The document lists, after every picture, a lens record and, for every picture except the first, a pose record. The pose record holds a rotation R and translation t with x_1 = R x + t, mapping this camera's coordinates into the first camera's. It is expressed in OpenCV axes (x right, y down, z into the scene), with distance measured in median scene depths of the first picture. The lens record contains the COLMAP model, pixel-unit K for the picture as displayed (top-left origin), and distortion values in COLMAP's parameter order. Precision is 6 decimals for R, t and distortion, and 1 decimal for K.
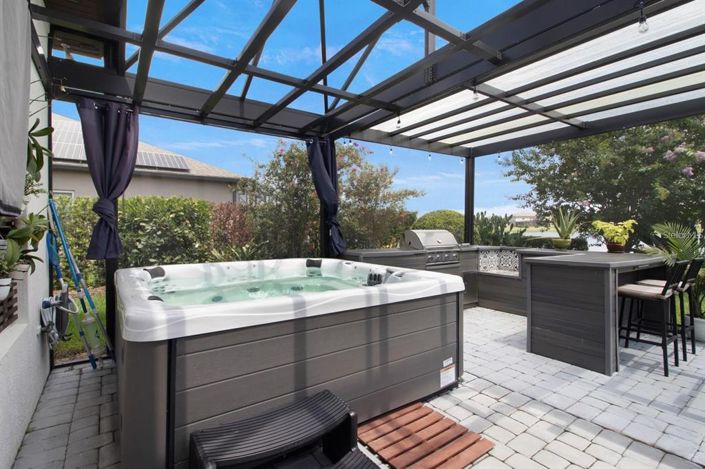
lens RADIAL K [[316.8, 0, 353.6], [0, 316.8, 222.3], [0, 0, 1]] dist [0.022265, -0.000136]
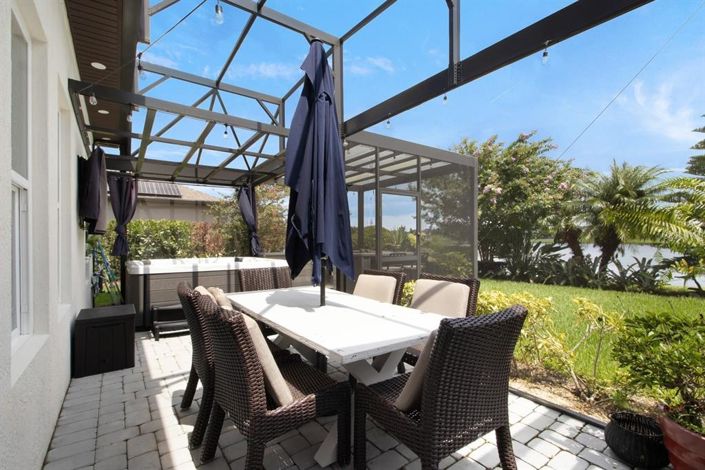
lens RADIAL K [[319.9, 0, 345.3], [0, 319.9, 230.8], [0, 0, 1]] dist [0.021265, -0.009307]
pose [[0.999367, -0.006712, -0.034942, 0.499699], [0.005917, 0.999722, -0.022819, 0.015585], [0.035086, 0.022598, 0.999129, -0.691191]]
